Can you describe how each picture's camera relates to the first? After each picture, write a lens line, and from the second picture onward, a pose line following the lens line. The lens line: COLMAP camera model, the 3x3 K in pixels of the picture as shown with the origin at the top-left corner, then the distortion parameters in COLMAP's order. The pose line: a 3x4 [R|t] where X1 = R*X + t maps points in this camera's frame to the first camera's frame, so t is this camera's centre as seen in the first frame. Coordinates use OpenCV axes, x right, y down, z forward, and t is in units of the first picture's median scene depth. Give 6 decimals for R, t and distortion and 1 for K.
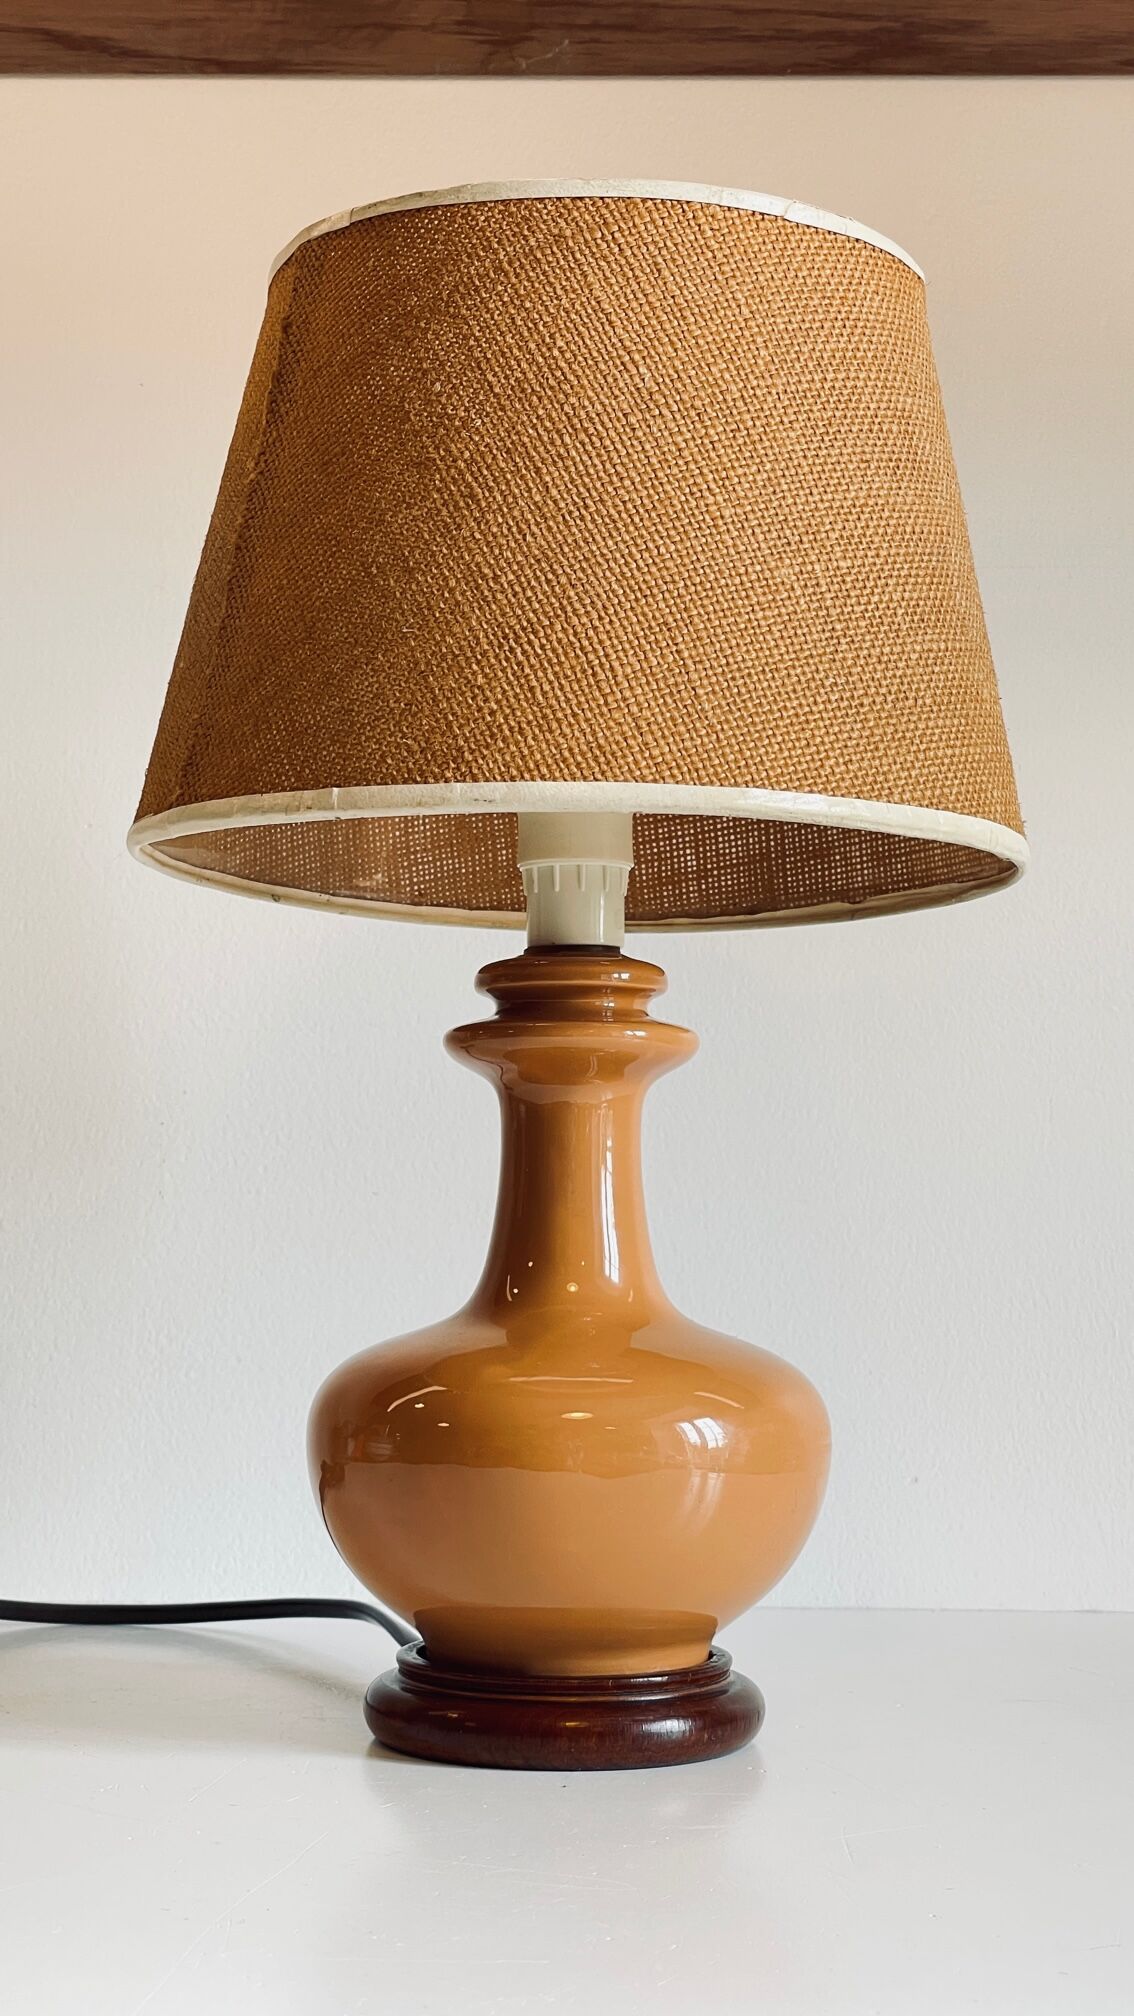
lens RADIAL K [[3671.5, 0, 566.2], [0, 3671.5, 1011.7], [0, 0, 1]] dist [0.166222, 0.000000]
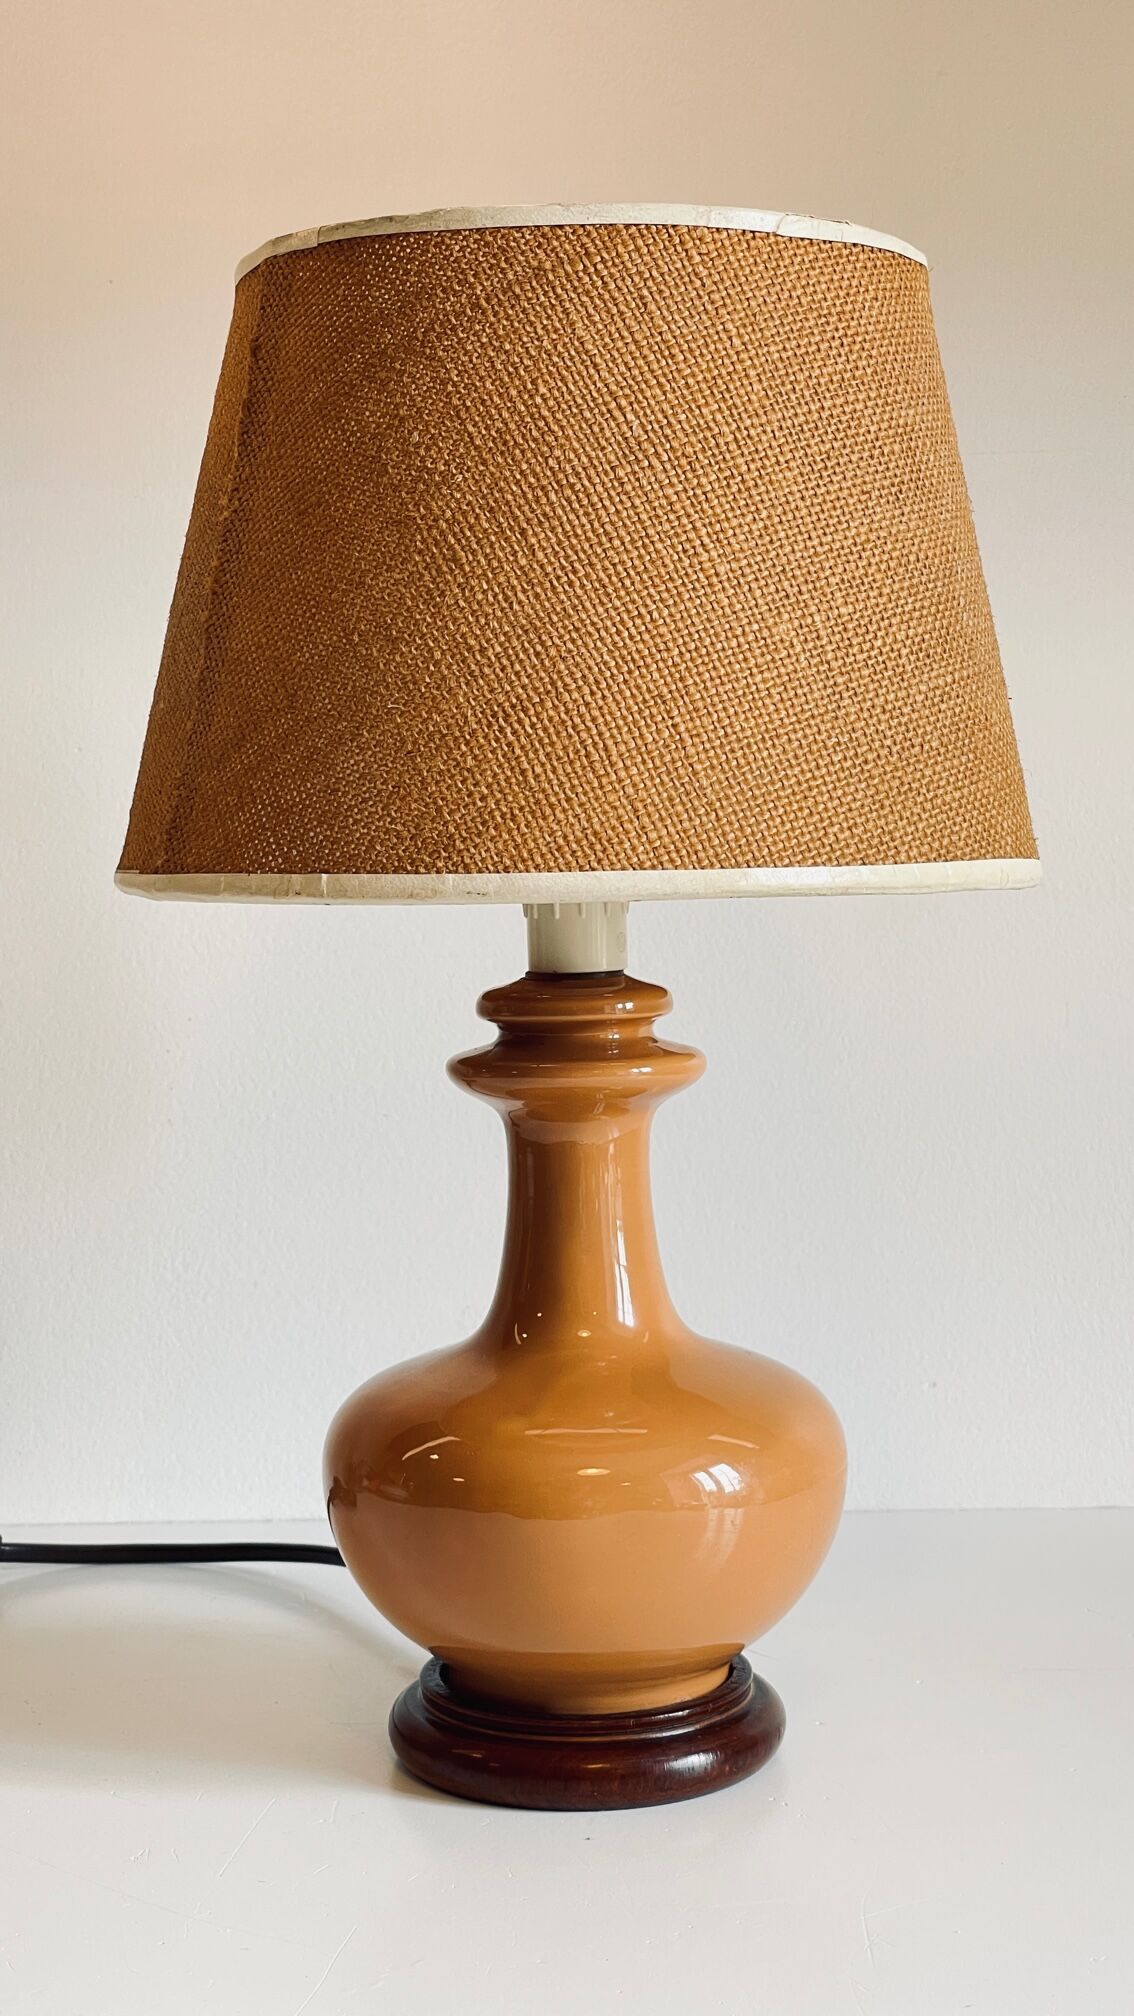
lens RADIAL K [[3671.5, 0, 567.0], [0, 3671.5, 1078.8], [0, 0, 1]] dist [0.166222, 0.000000]
pose [[0.999586, -0.027046, -0.009858, 0.009080], [0.028284, 0.986442, 0.161655, -0.157380], [0.005352, -0.161867, 0.986798, 0.032828]]
